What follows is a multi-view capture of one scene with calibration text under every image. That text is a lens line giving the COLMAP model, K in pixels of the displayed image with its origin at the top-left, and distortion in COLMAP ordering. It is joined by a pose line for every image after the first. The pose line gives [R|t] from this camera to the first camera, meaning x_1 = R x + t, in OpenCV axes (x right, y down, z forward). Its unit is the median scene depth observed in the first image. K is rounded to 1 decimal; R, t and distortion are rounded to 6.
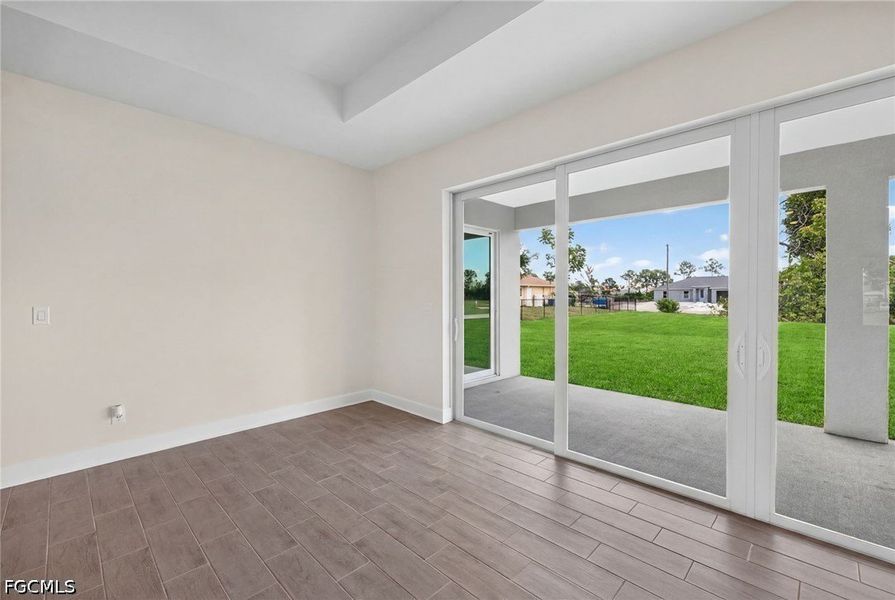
lens RADIAL K [[385.4, 0, 444.4], [0, 385.4, 299.0], [0, 0, 1]] dist [0.002863, 0.000330]
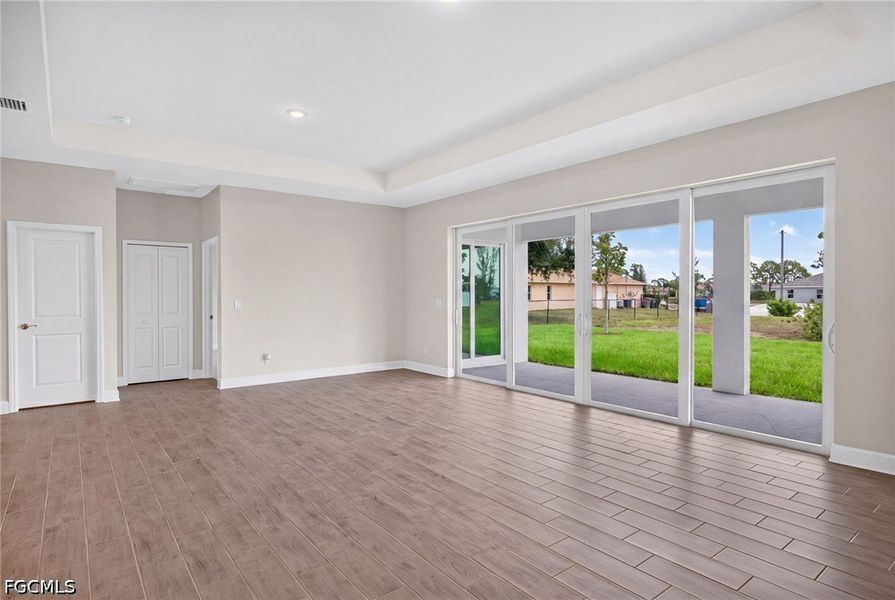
lens RADIAL K [[484.8, 0, 444.7], [0, 484.8, 295.5], [0, 0, 1]] dist [0.000992, -0.000038]
pose [[0.992434, -0.001971, -0.122761, 0.029224], [0.000798, 0.999954, -0.009607, 0.001637], [0.122774, 0.009436, 0.992390, -0.122736]]
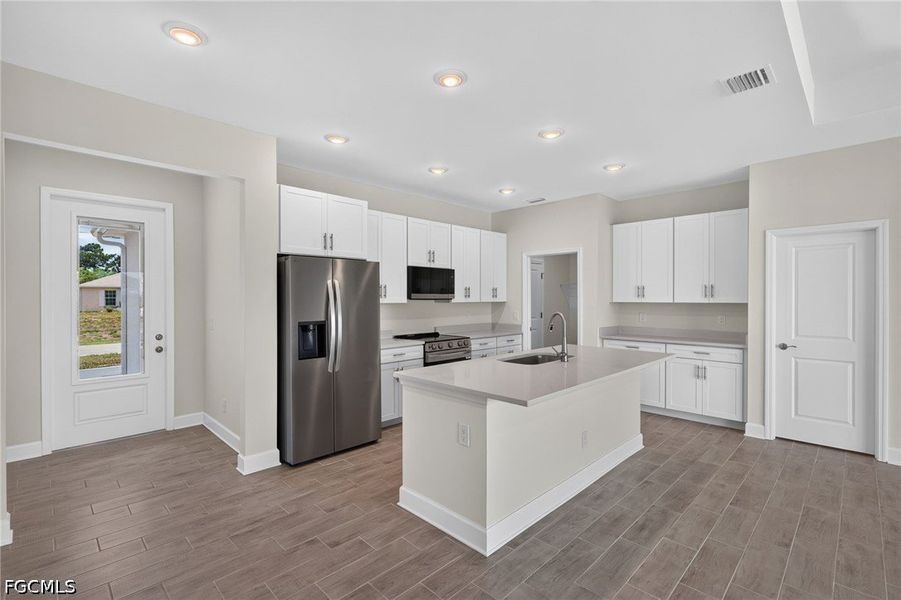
lens RADIAL K [[403.2, 0, 450.5], [0, 403.2, 300.0], [0, 0, 1]] dist [0.001043, 0.000013]
pose [[0.010026, 0.007443, -0.999922, -0.016415], [-0.019791, 0.999778, 0.007243, -0.002910], [0.999754, 0.019717, 0.010171, -0.073640]]
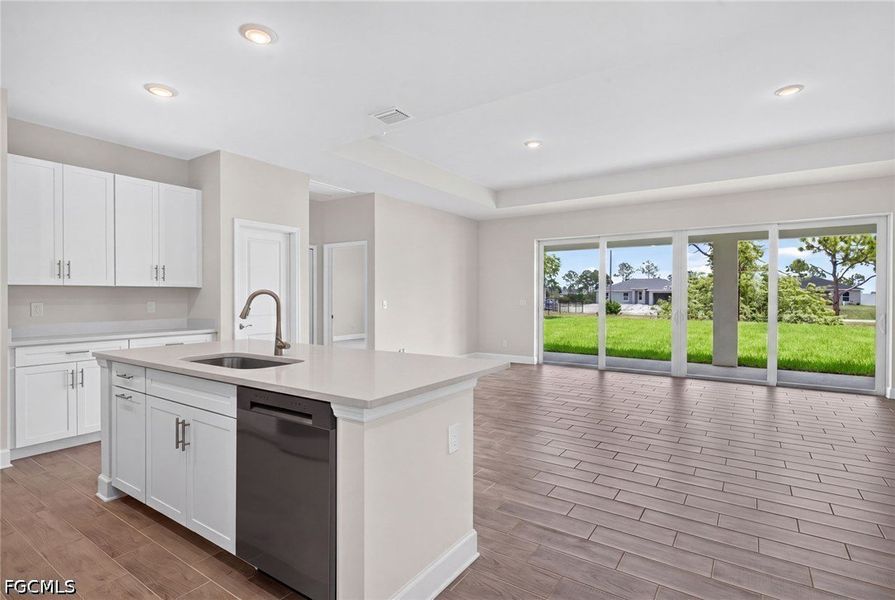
lens RADIAL K [[445.5, 0, 447.5], [0, 445.5, 300.0], [0, 0, 1]] dist [0.015816, 0.000453]
pose [[0.982976, 0.004254, 0.183684, -0.107324], [-0.004035, 0.999991, -0.001566, 0.001859], [-0.183689, 0.000798, 0.982984, -0.139259]]
